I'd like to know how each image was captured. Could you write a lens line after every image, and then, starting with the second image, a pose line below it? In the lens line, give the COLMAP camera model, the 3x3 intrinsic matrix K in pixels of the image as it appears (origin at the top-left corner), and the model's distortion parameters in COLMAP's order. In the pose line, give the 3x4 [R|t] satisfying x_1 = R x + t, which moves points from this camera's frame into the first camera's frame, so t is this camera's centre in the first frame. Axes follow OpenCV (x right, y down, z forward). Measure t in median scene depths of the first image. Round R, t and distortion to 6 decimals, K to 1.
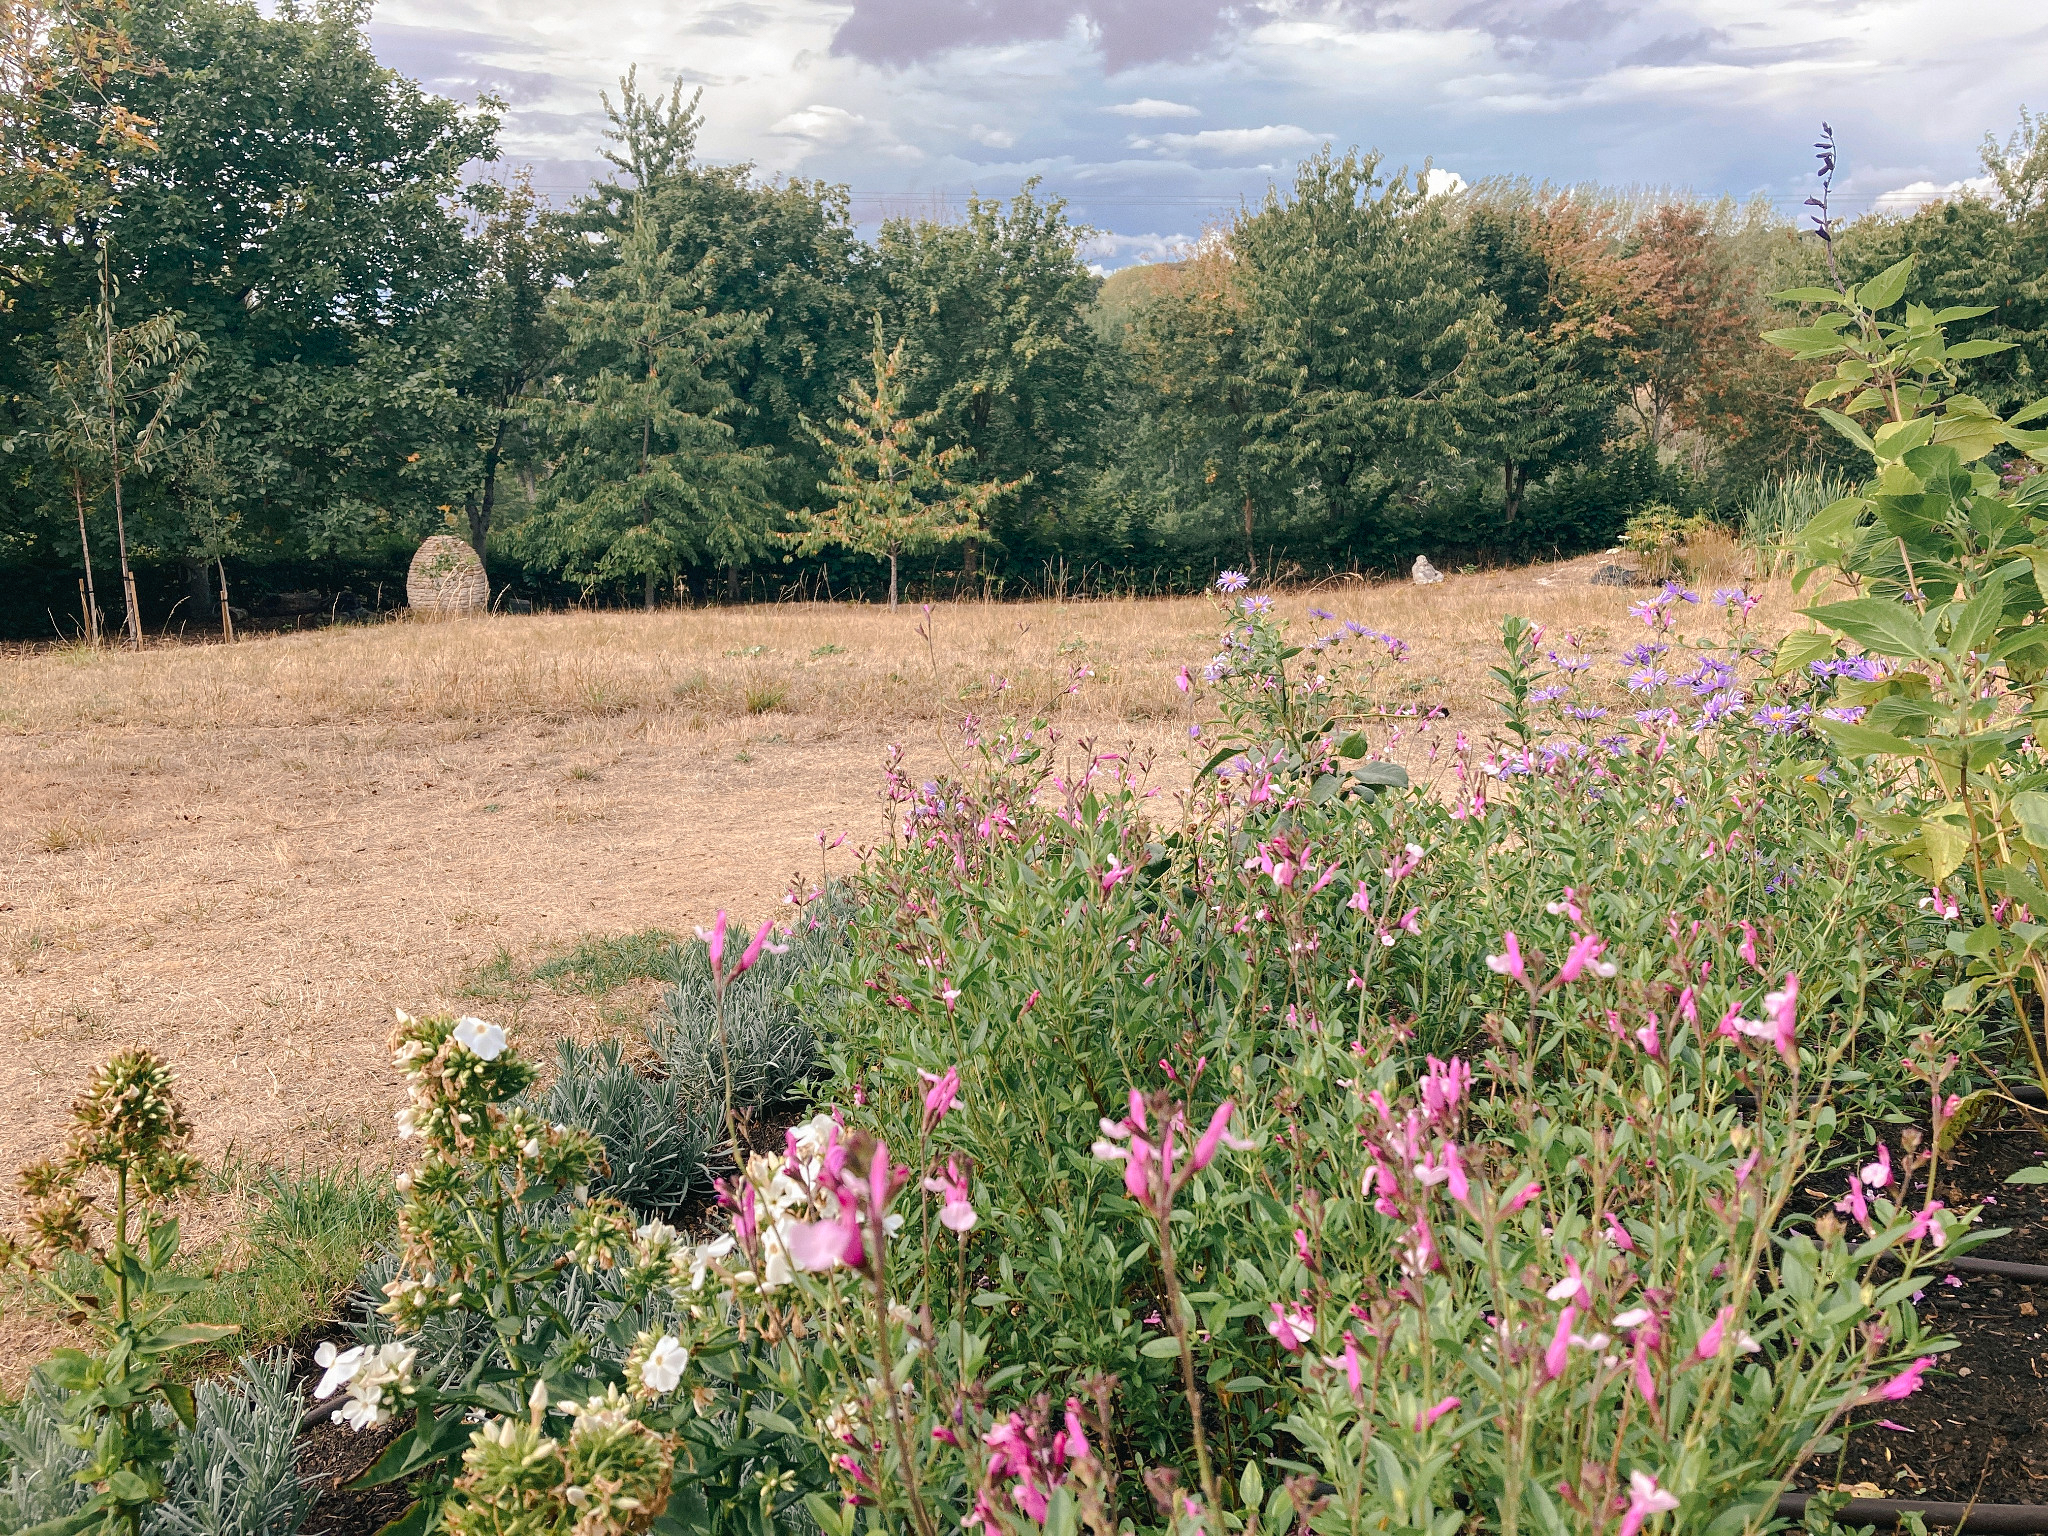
lens RADIAL K [[1690.5, 0, 1024.0], [0, 1690.5, 768.0], [0, 0, 1]] dist [0.053414, -0.088689]
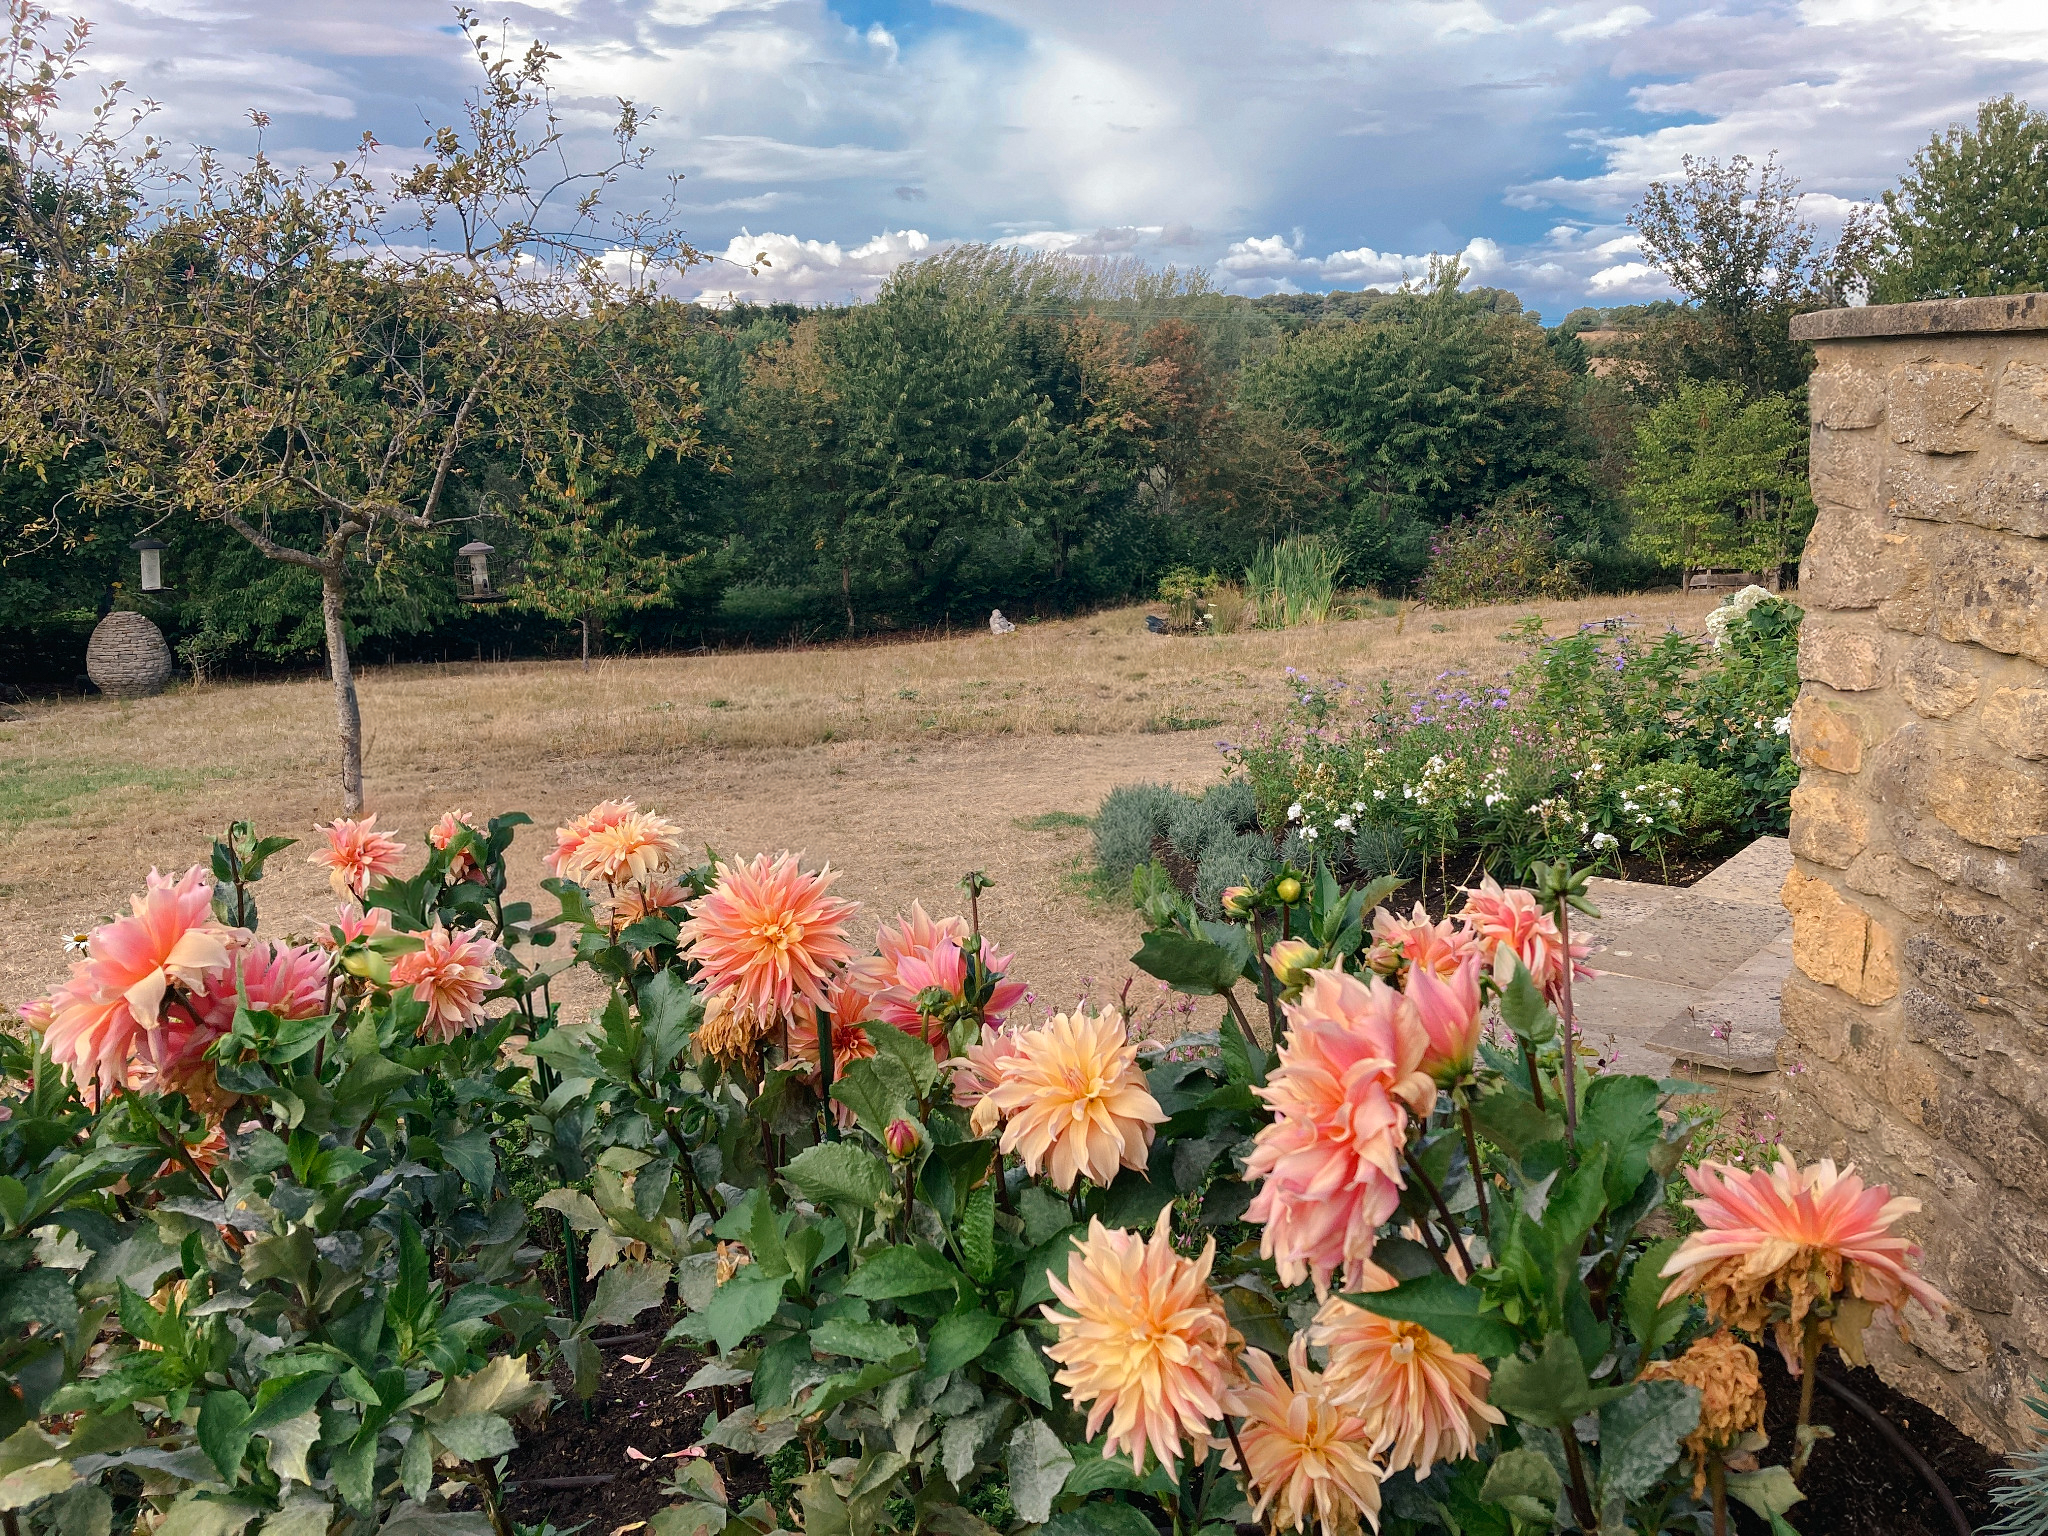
lens RADIAL K [[1690.5, 0, 1024.0], [0, 1690.5, 768.0], [0, 0, 1]] dist [0.053414, -0.088689]
pose [[0.954119, -0.048059, 0.295546, -0.108449], [0.056294, 0.998226, -0.019412, 0.009852], [-0.294089, 0.035159, 0.955131, -0.140974]]
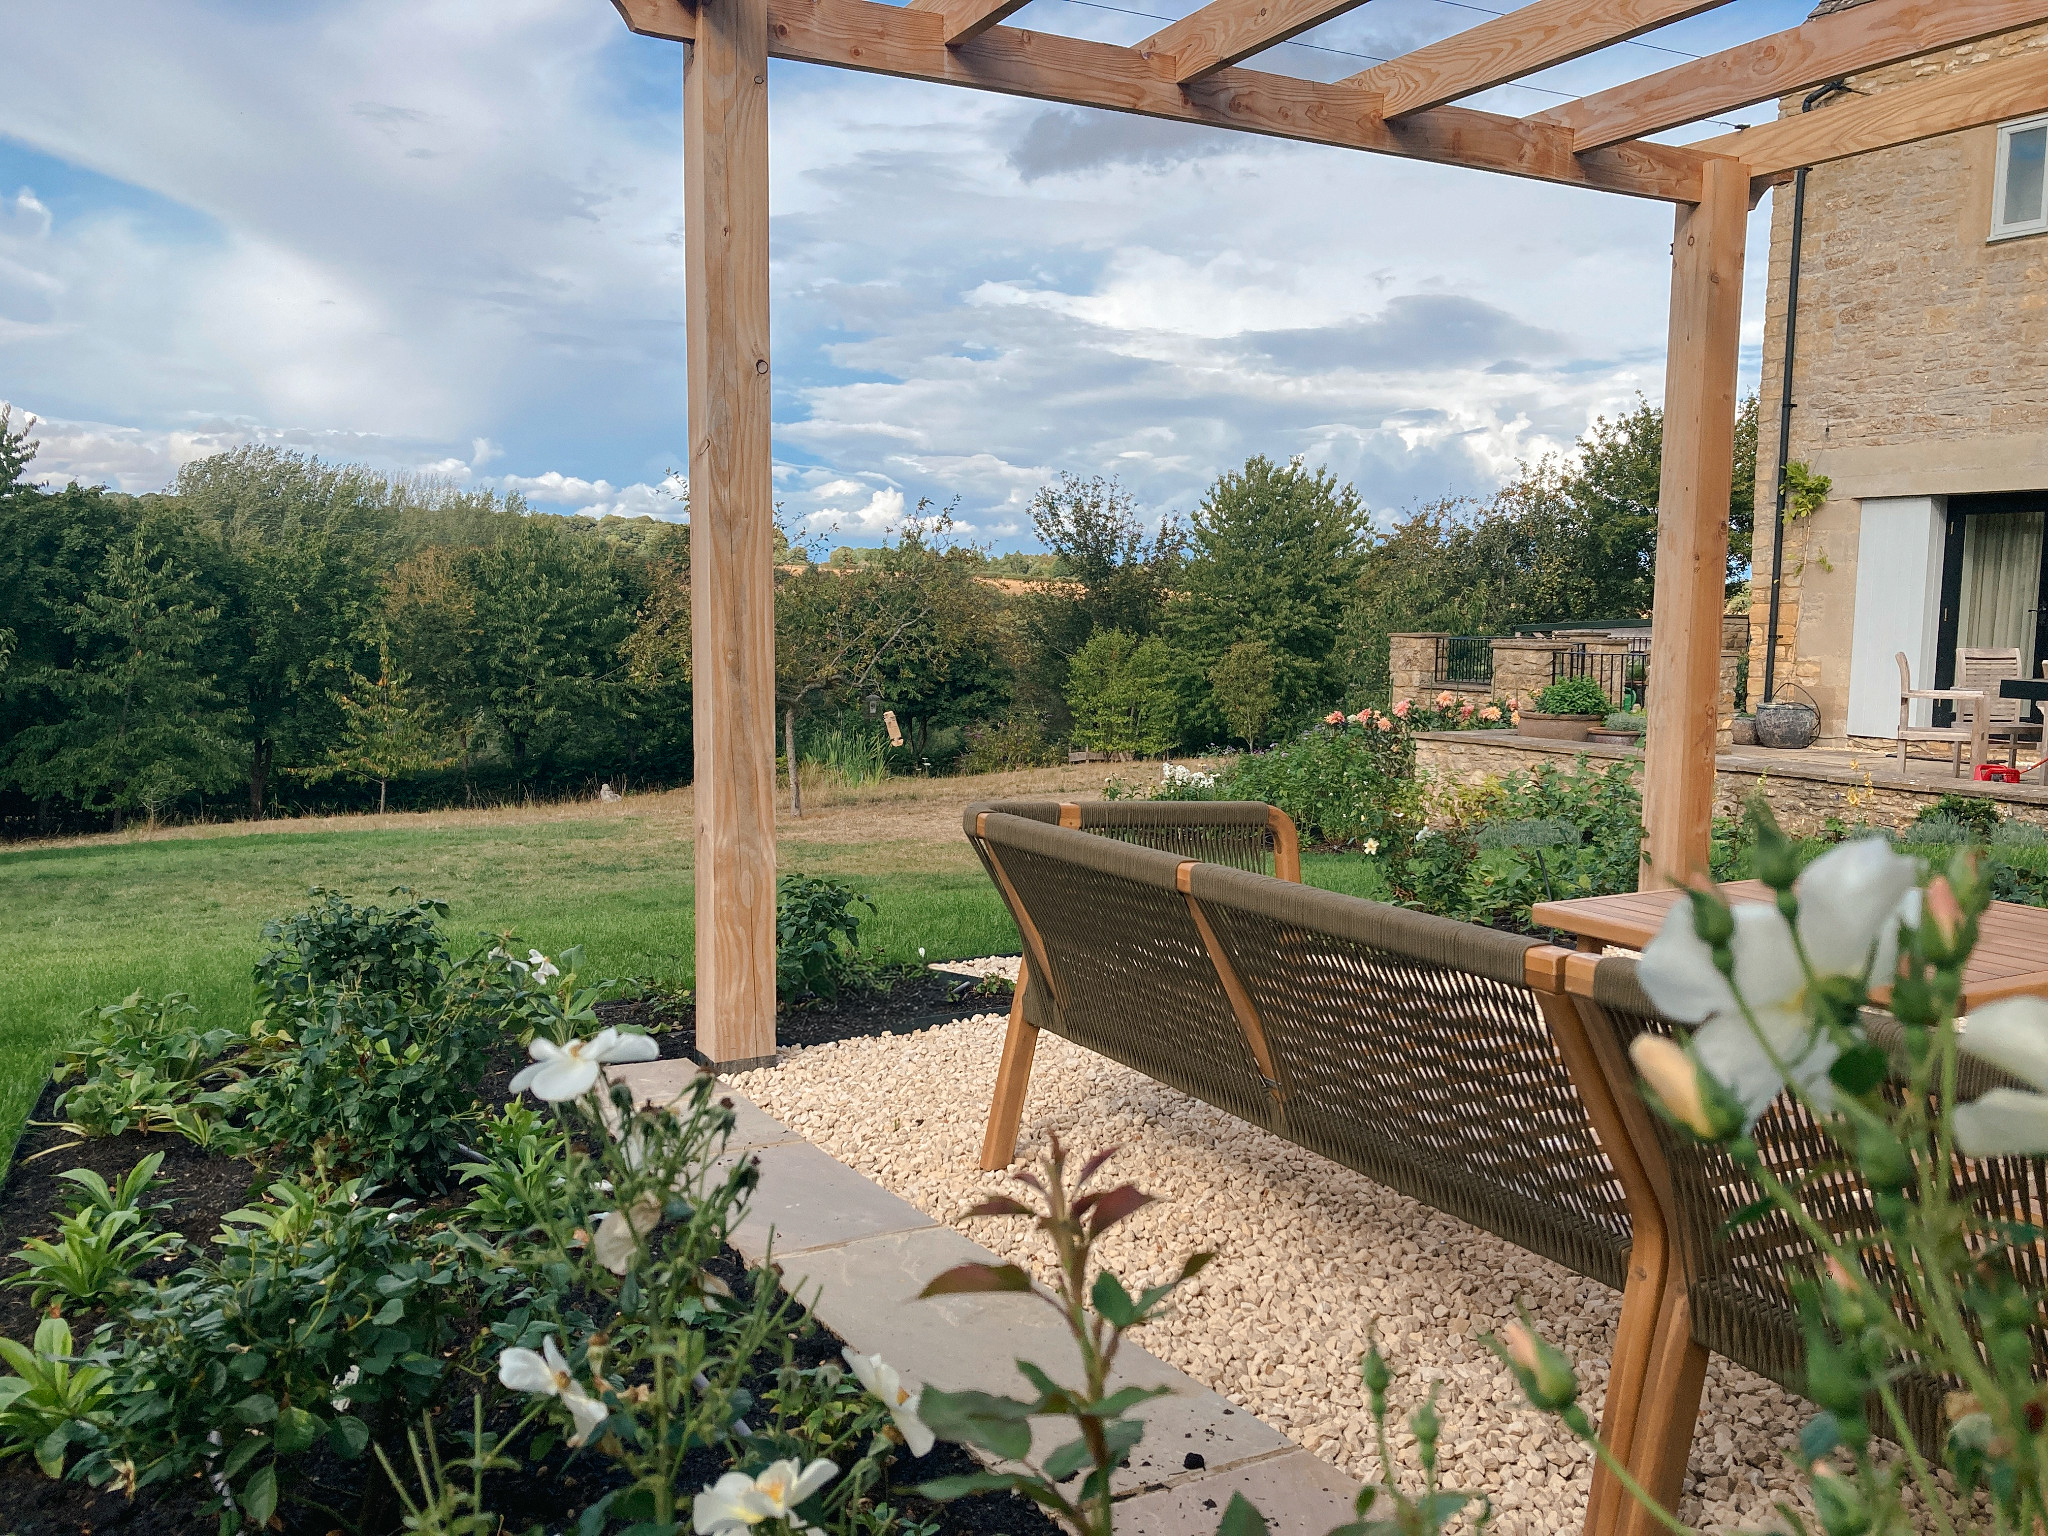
lens RADIAL K [[1690.5, 0, 1024.0], [0, 1690.5, 768.0], [0, 0, 1]] dist [0.053414, -0.088689]
pose [[0.745110, -0.006896, 0.666905, -0.517659], [0.108916, 0.987781, -0.111475, 0.071714], [-0.657988, 0.155698, 0.736757, -0.368482]]
